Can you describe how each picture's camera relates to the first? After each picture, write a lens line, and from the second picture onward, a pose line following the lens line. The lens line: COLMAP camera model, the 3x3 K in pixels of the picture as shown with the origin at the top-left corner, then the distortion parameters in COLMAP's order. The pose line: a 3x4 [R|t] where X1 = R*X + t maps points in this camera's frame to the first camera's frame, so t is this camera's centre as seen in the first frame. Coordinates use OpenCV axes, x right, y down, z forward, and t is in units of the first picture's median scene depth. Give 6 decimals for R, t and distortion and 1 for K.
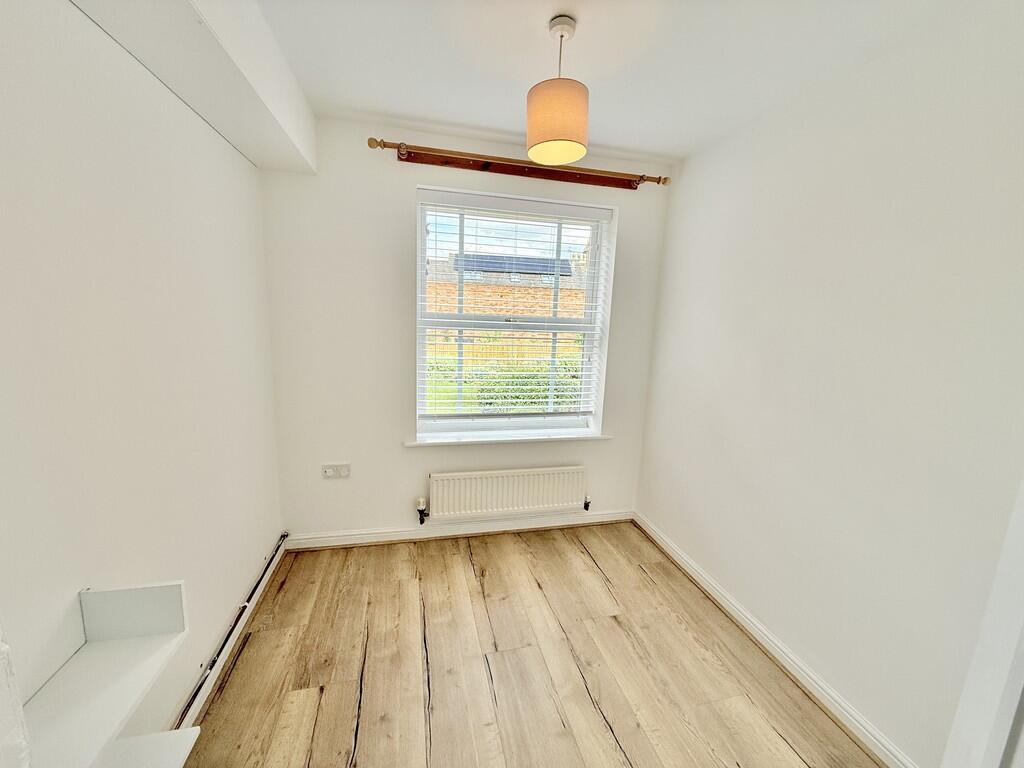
lens RADIAL K [[423.2, 0, 514.5], [0, 423.2, 383.7], [0, 0, 1]] dist [-0.001307, -0.000033]
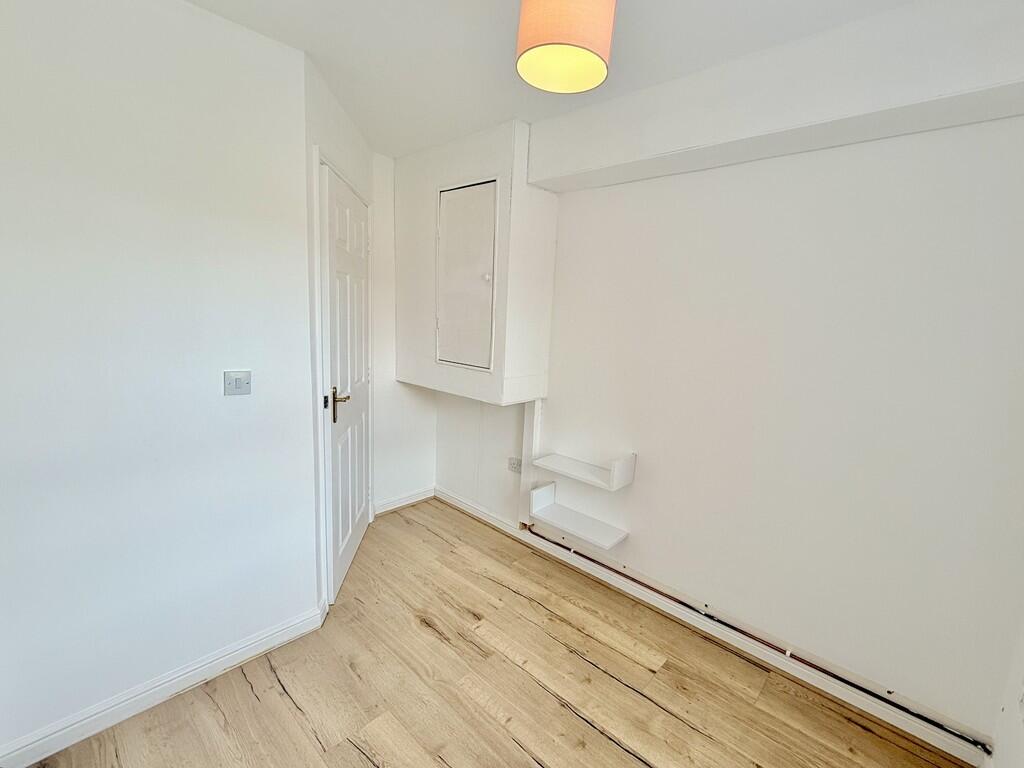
lens RADIAL K [[423.2, 0, 514.5], [0, 423.2, 383.7], [0, 0, 1]] dist [-0.001307, -0.000033]
pose [[-0.823042, 0.025069, -0.567427, 0.448650], [-0.175958, 0.938622, 0.296694, -0.248951], [0.540037, 0.344035, -0.768114, 1.385942]]
